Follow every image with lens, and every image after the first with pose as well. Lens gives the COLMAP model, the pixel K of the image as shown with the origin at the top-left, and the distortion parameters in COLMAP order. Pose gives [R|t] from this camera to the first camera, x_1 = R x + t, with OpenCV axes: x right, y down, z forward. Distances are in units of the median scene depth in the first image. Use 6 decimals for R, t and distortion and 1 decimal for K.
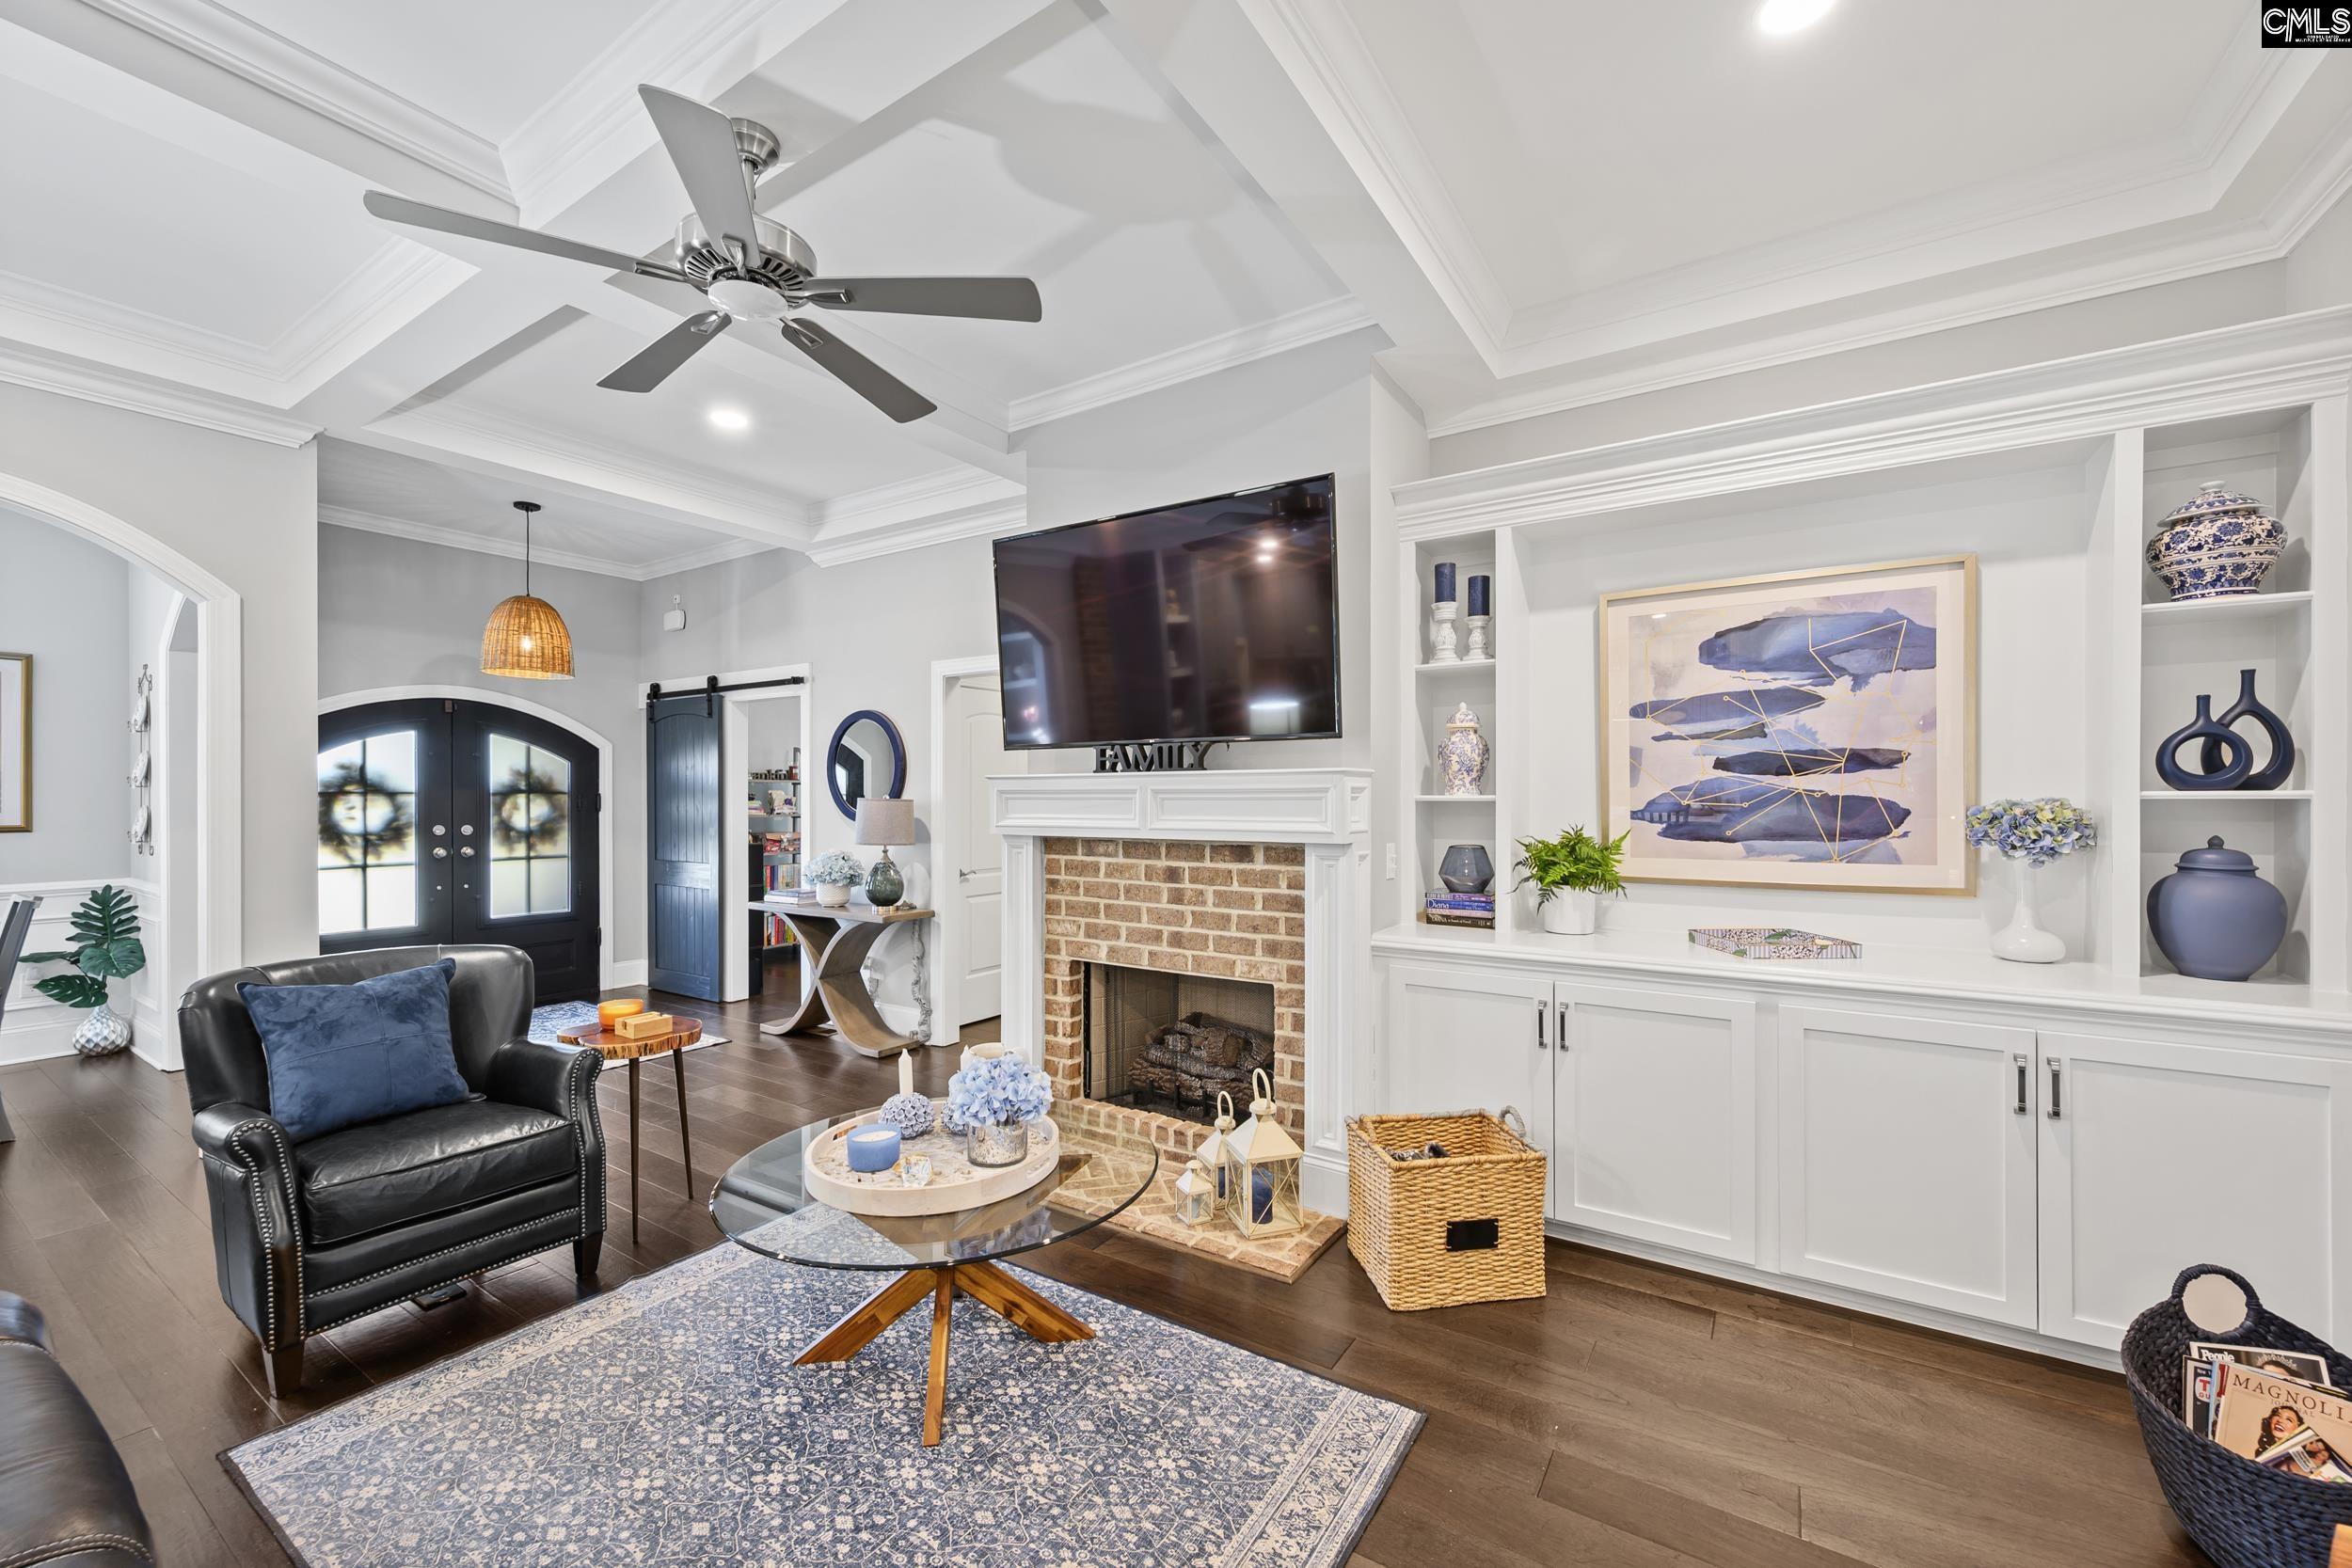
lens RADIAL K [[934.4, 0, 1177.6], [0, 934.4, 795.1], [0, 0, 1]] dist [-0.000344, -0.000021]
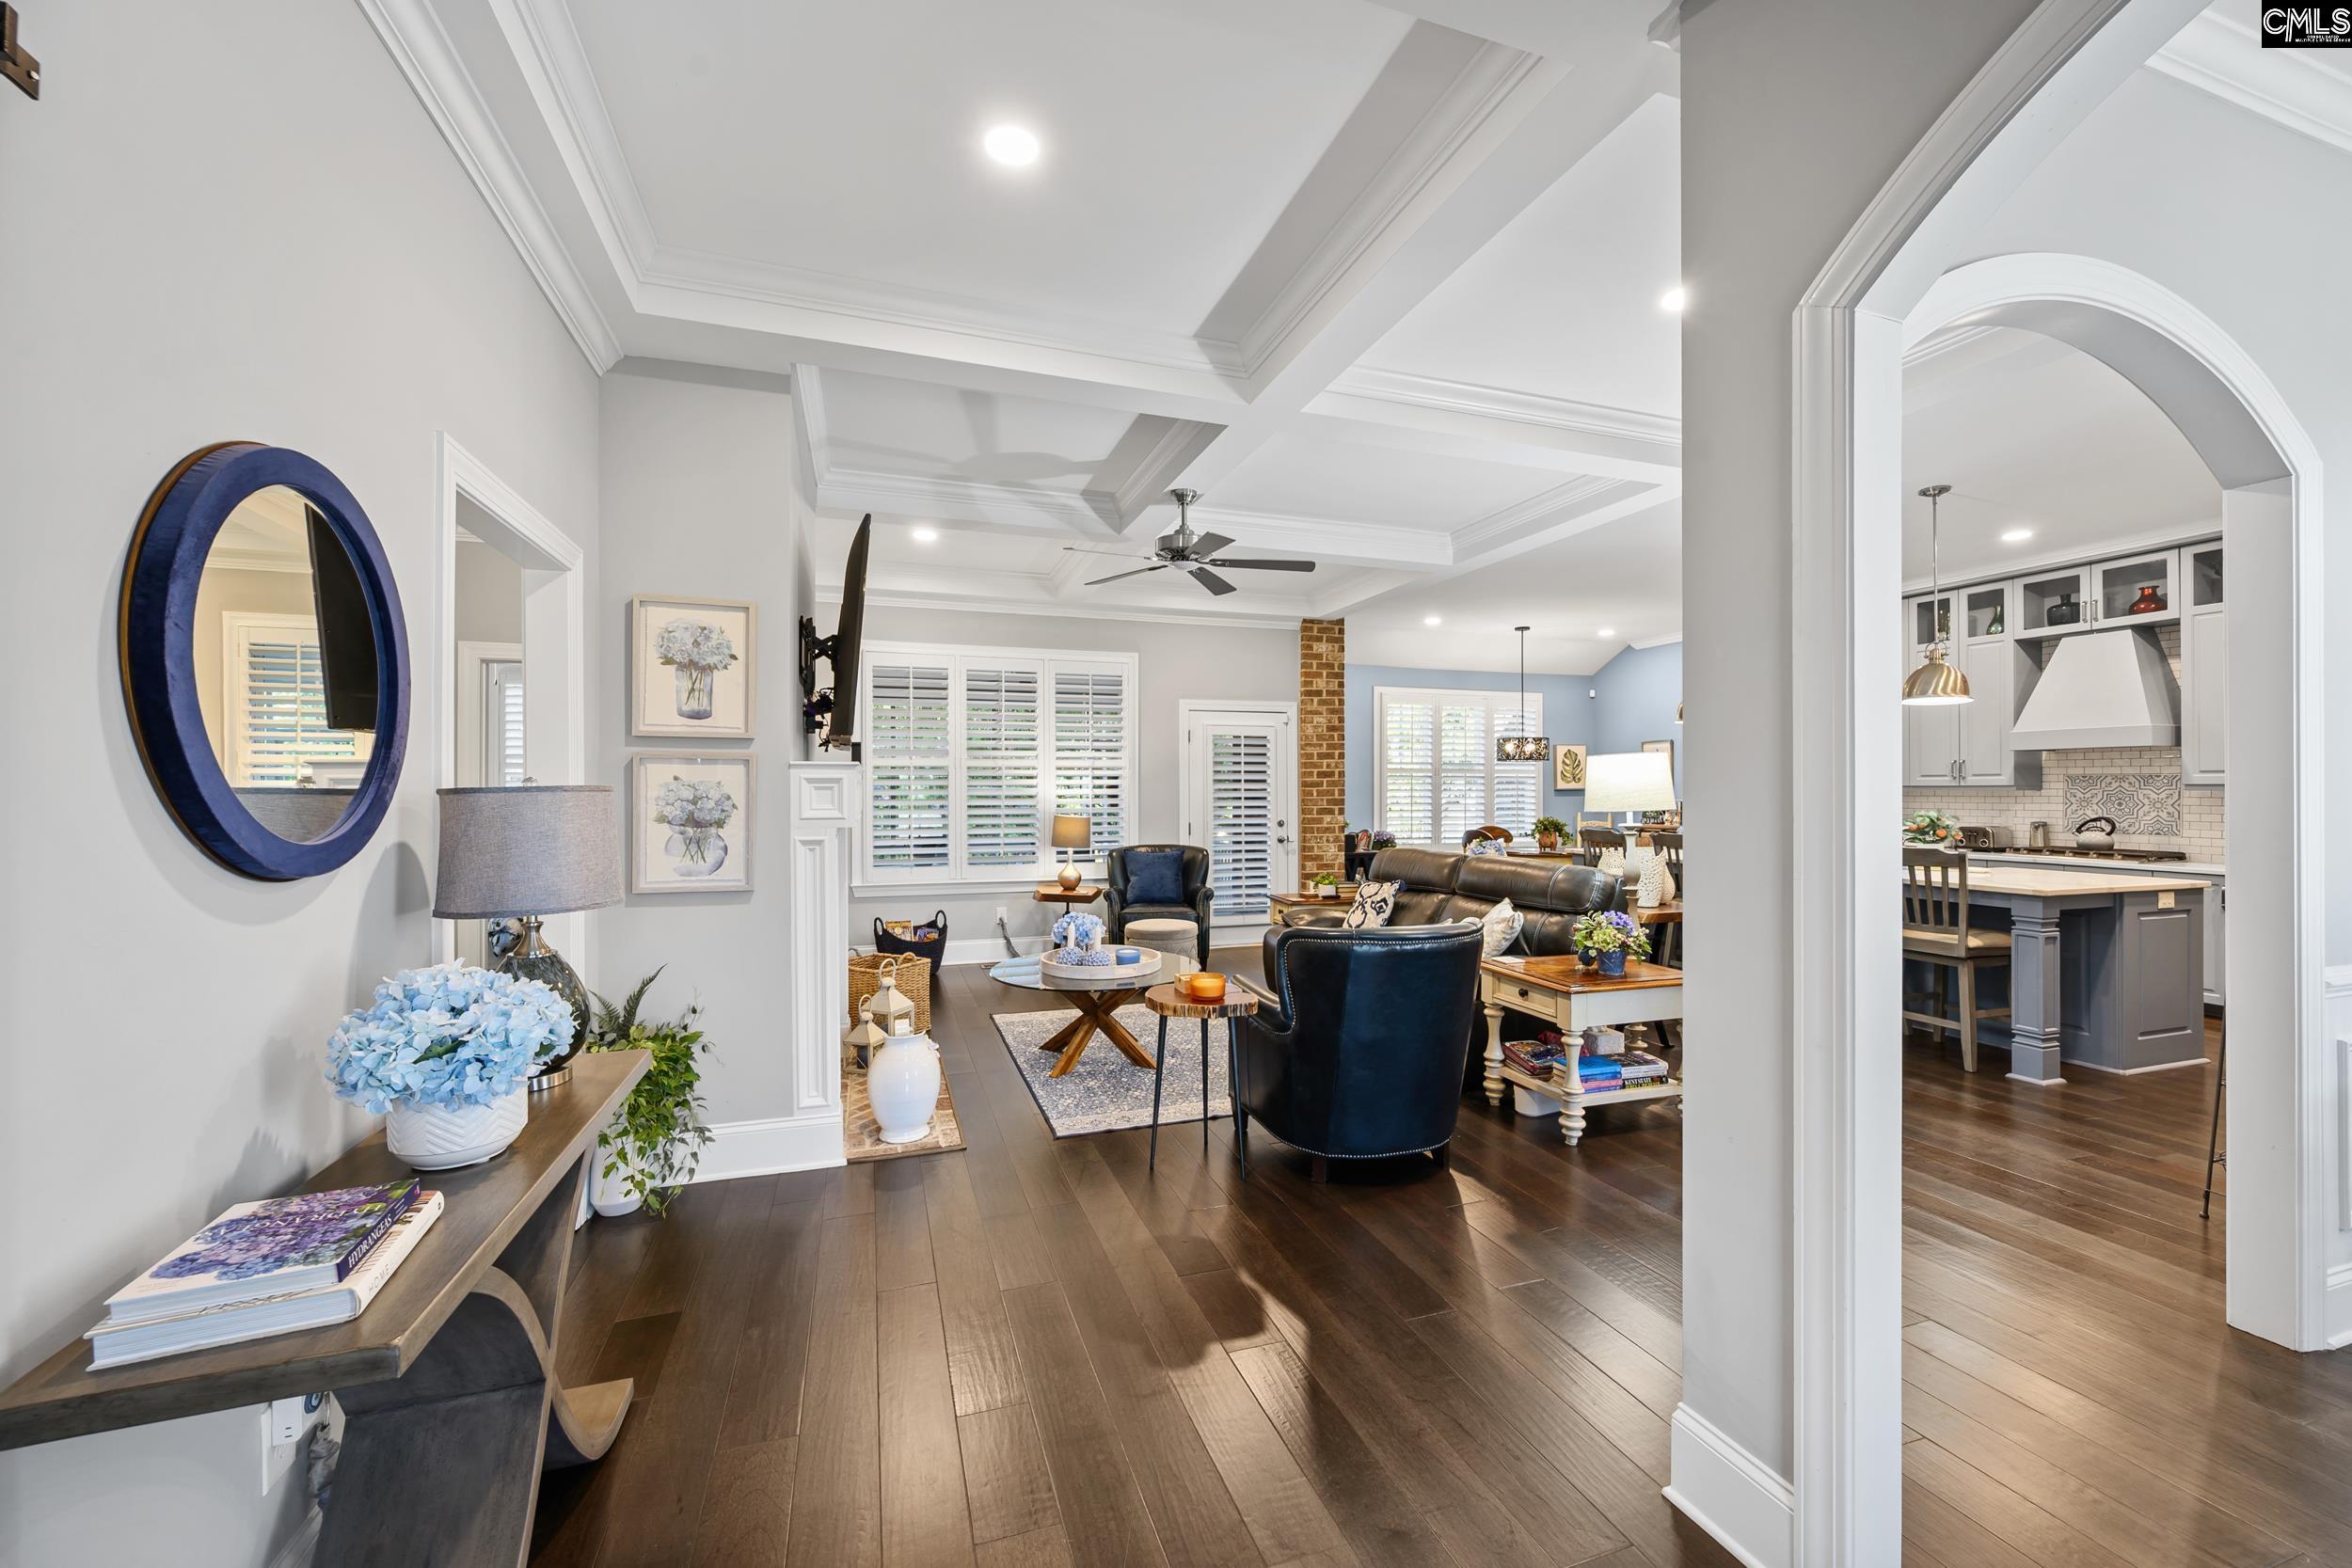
lens RADIAL K [[942.8, 0, 1171.0], [0, 942.8, 786.7], [0, 0, 1]] dist [-0.000428, -0.000533]
pose [[-0.784568, 0.004975, 0.620022, -1.156080], [0.002890, 0.999986, -0.004368, 0.007864], [-0.620036, -0.001635, -0.784572, 1.767179]]
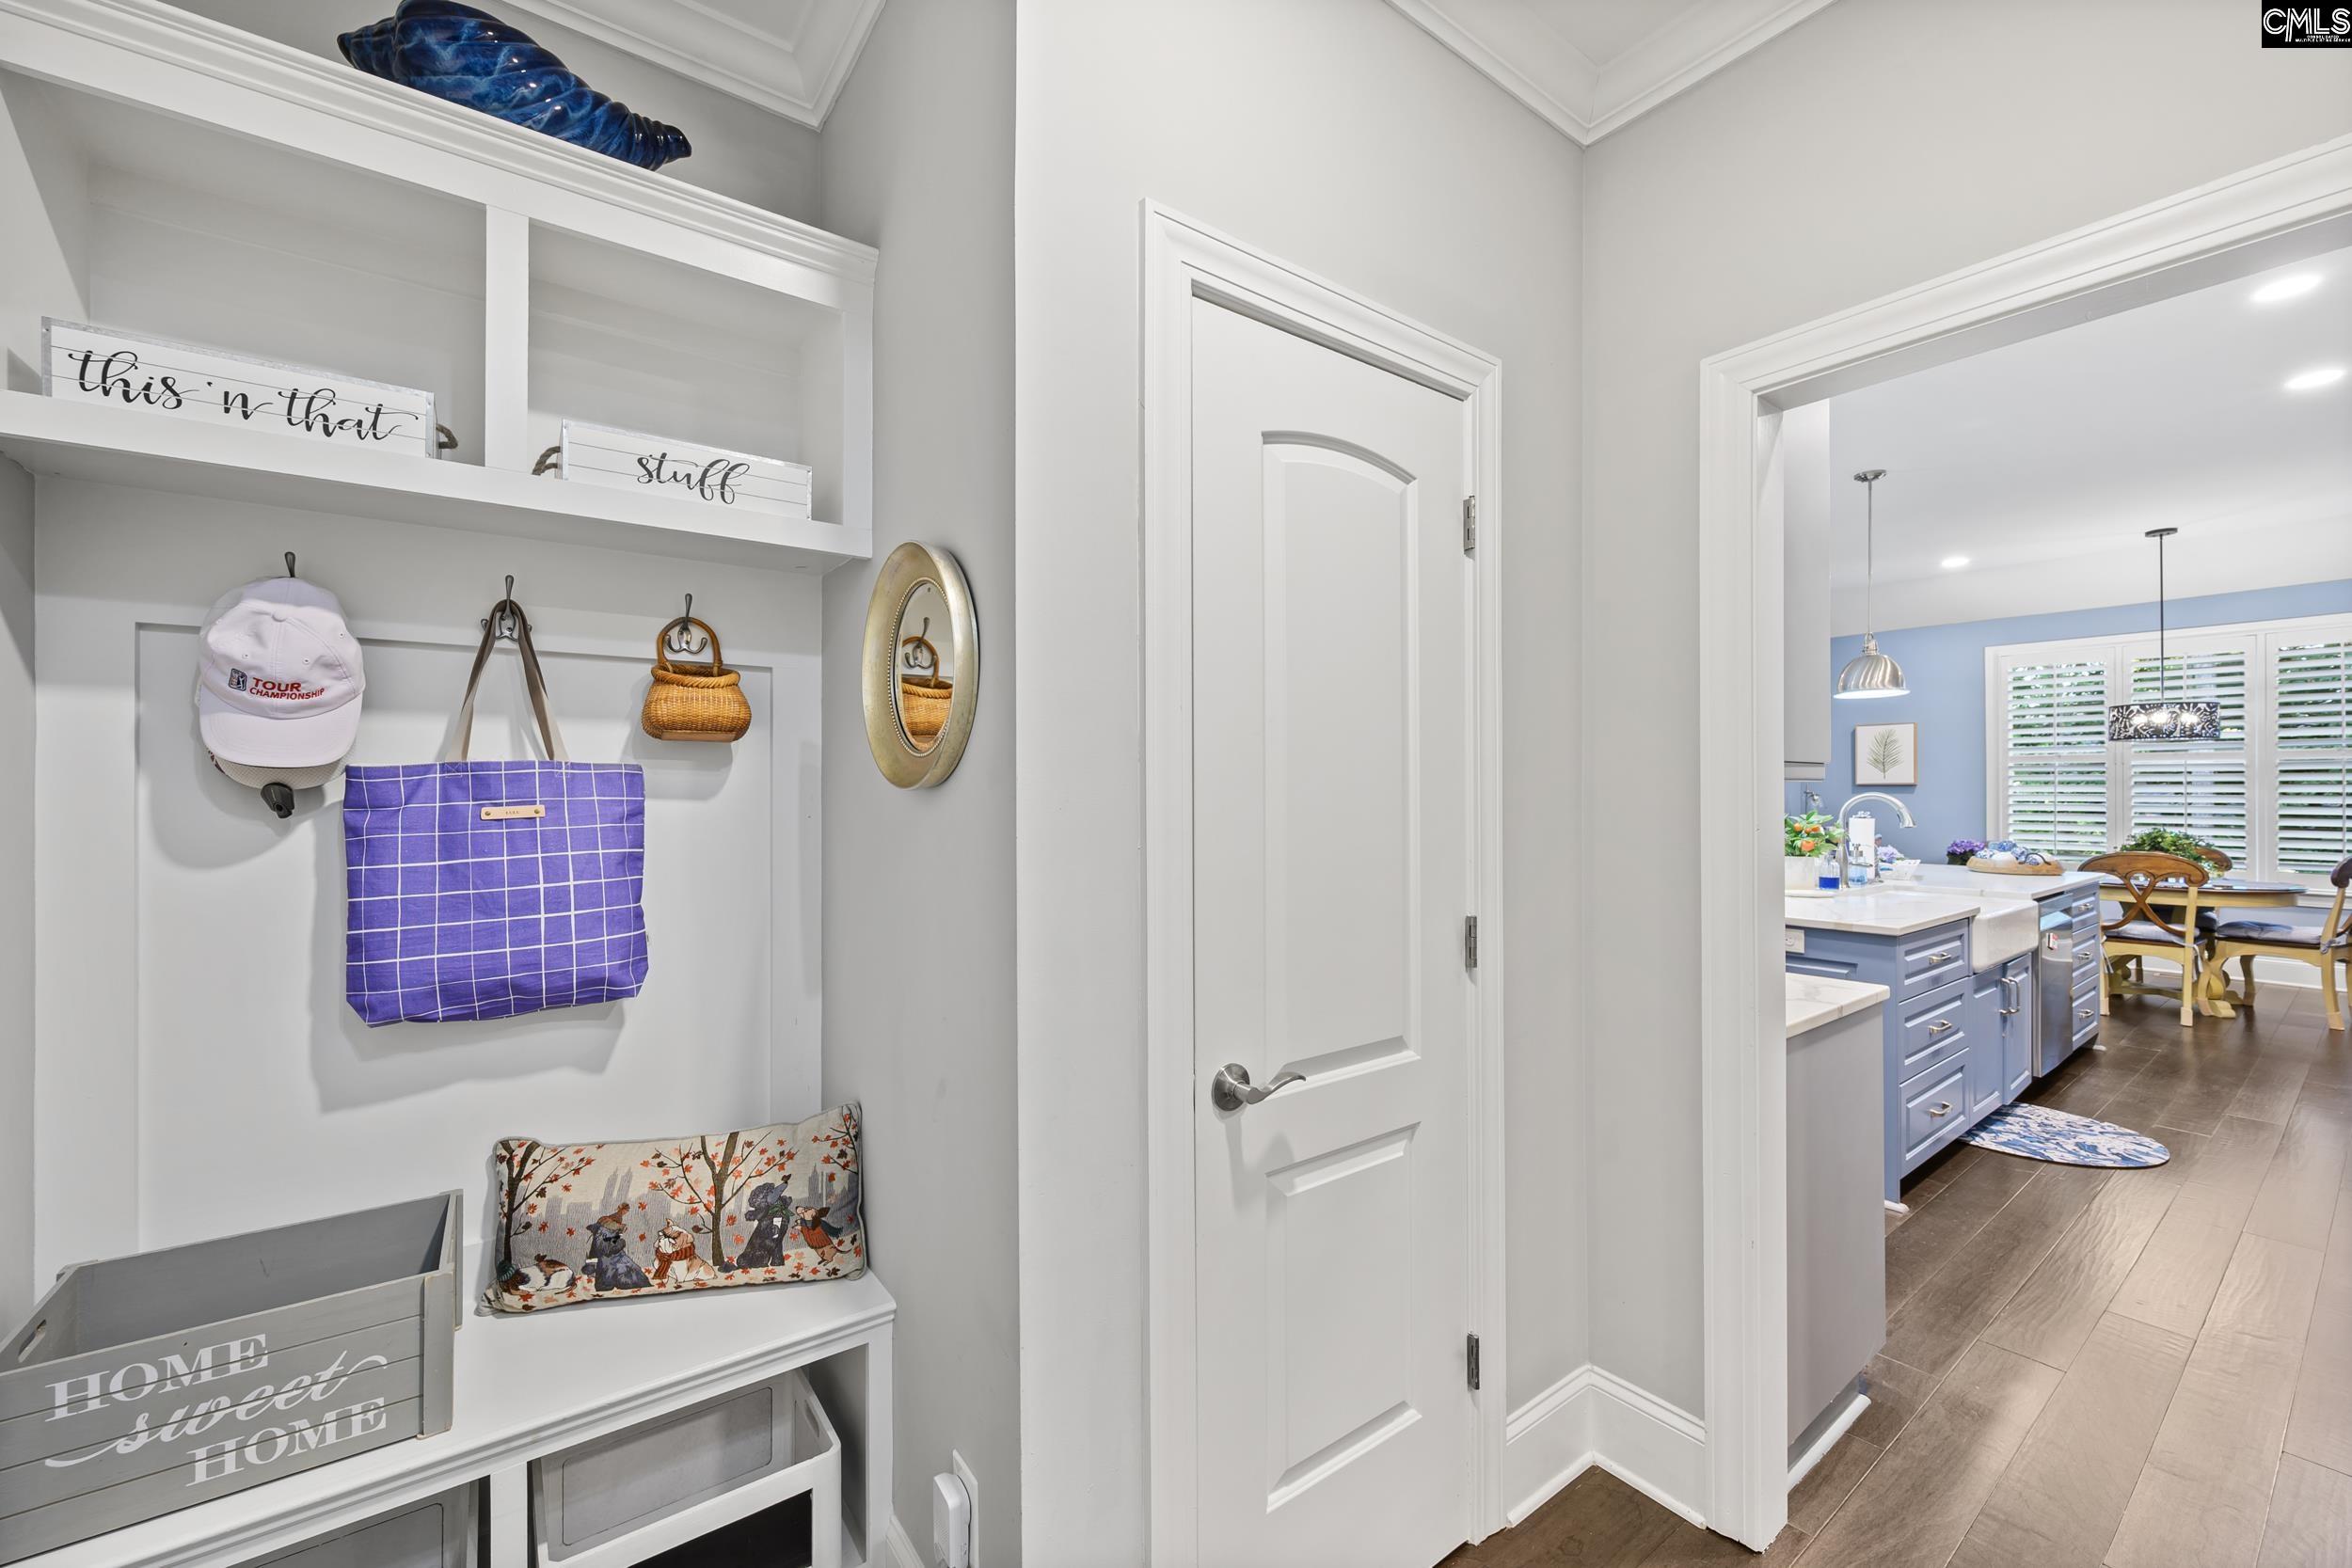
lens RADIAL K [[925.2, 0, 1181.7], [0, 925.2, 784.6], [0, 0, 1]] dist [-0.001285, 0.000374]
pose [[0.346655, 0.007154, 0.937966, -2.567674], [0.003760, 0.999952, -0.009016, 0.016049], [-0.937985, 0.006652, 0.346611, 0.010268]]
